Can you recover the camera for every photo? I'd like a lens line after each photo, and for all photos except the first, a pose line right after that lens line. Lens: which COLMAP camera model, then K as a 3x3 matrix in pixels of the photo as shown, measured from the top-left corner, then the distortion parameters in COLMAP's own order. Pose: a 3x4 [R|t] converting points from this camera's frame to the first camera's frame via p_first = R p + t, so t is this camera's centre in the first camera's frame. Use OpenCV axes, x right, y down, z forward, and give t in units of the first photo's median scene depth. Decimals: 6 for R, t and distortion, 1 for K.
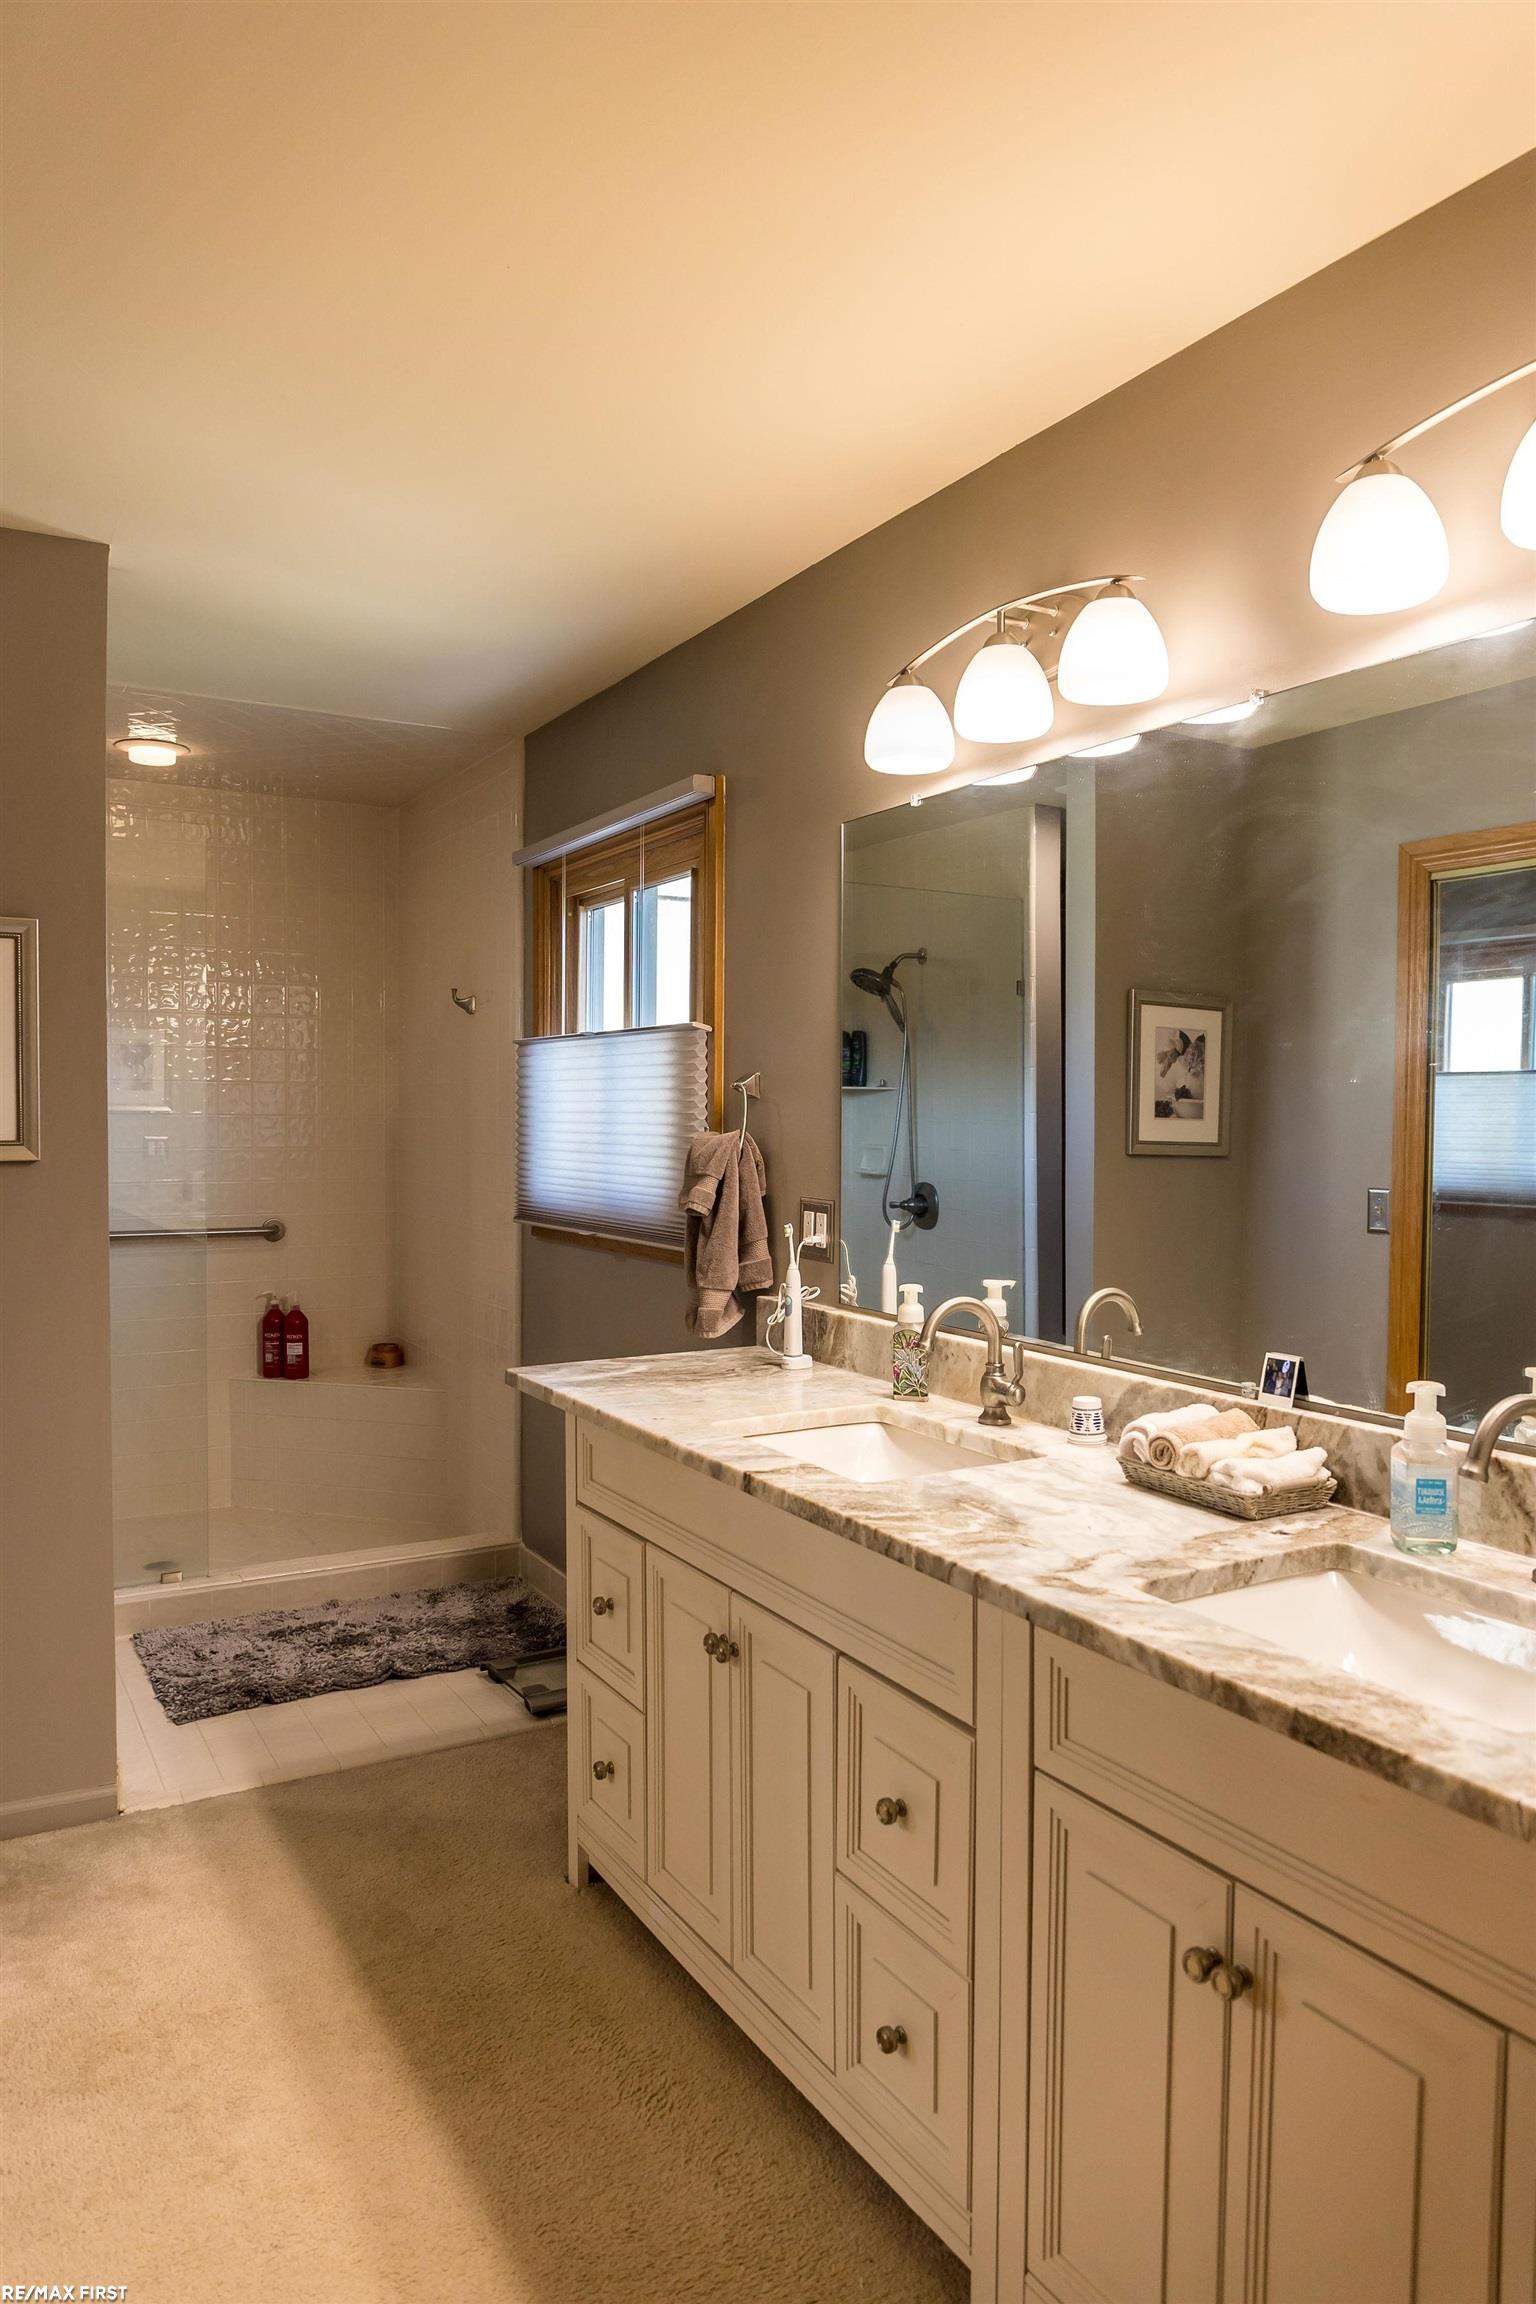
lens RADIAL K [[1544.2, 0, 771.7], [0, 1544.2, 1152.7], [0, 0, 1]] dist [-0.021039, 0.000254]
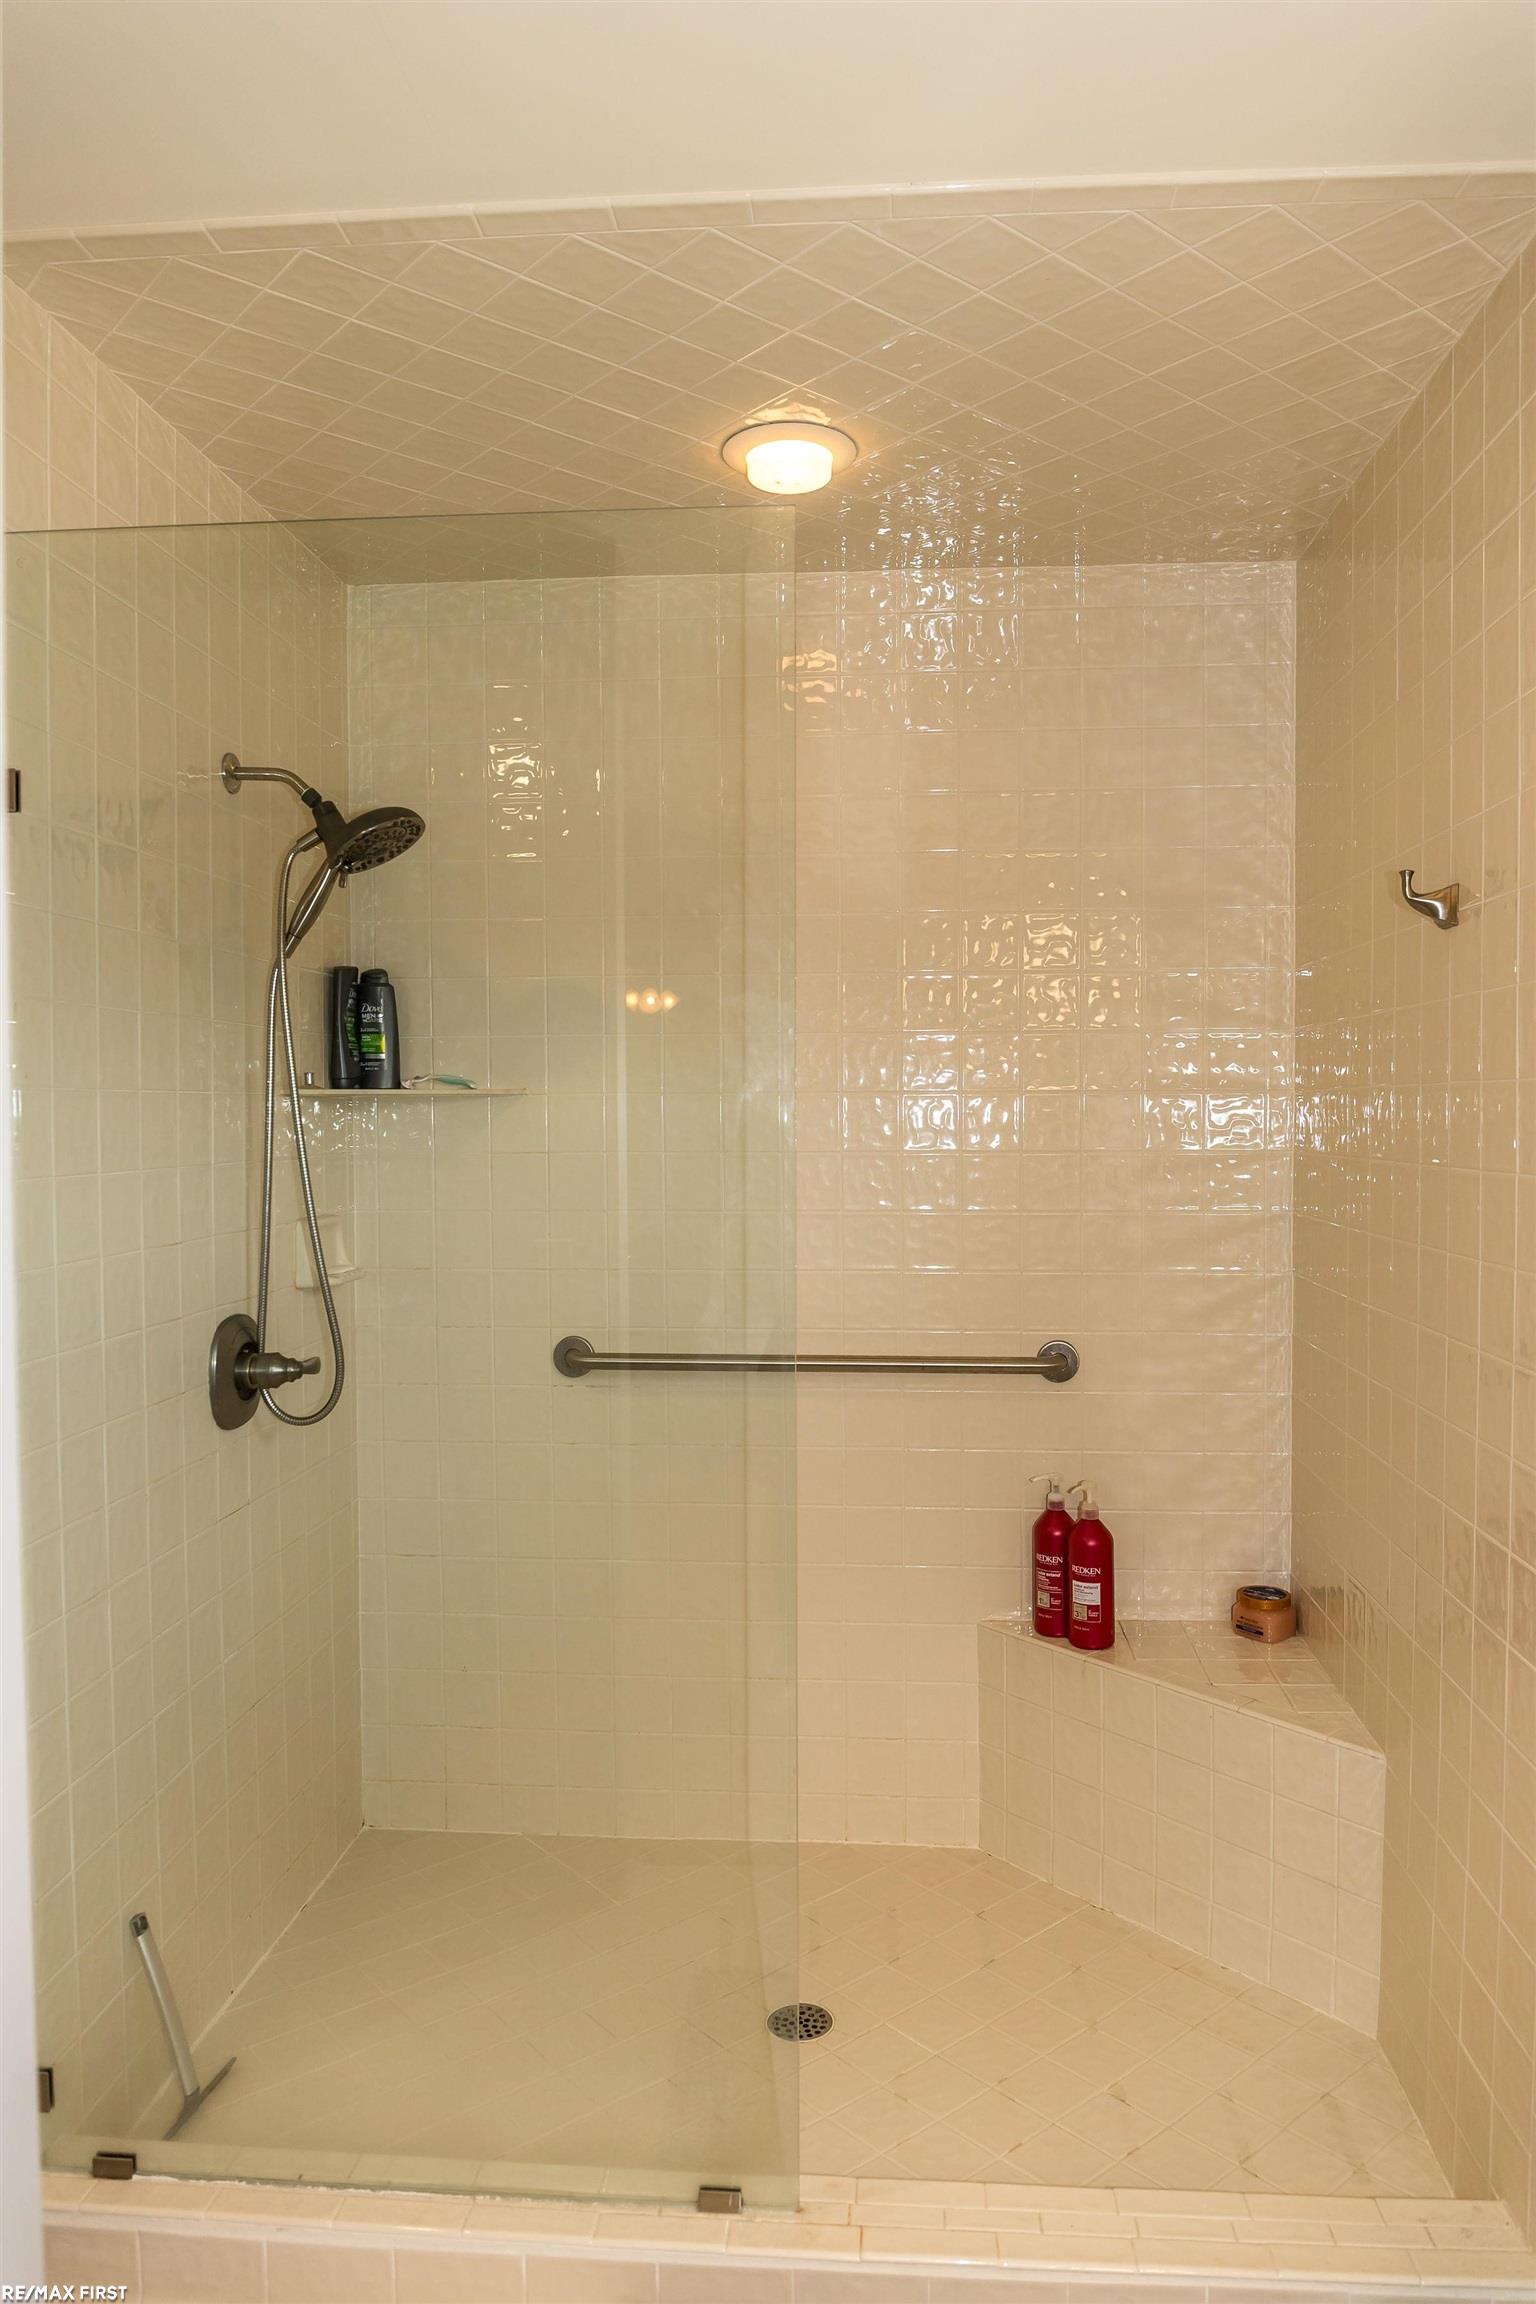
lens RADIAL K [[1544.2, 0, 772.9], [0, 1544.2, 1156.0], [0, 0, 1]] dist [-0.021039, 0.000254]
pose [[0.832937, -0.008743, -0.553298, -0.104611], [-0.005297, 0.999703, -0.023771, -0.009804], [0.553342, 0.022731, 0.832644, 0.492711]]
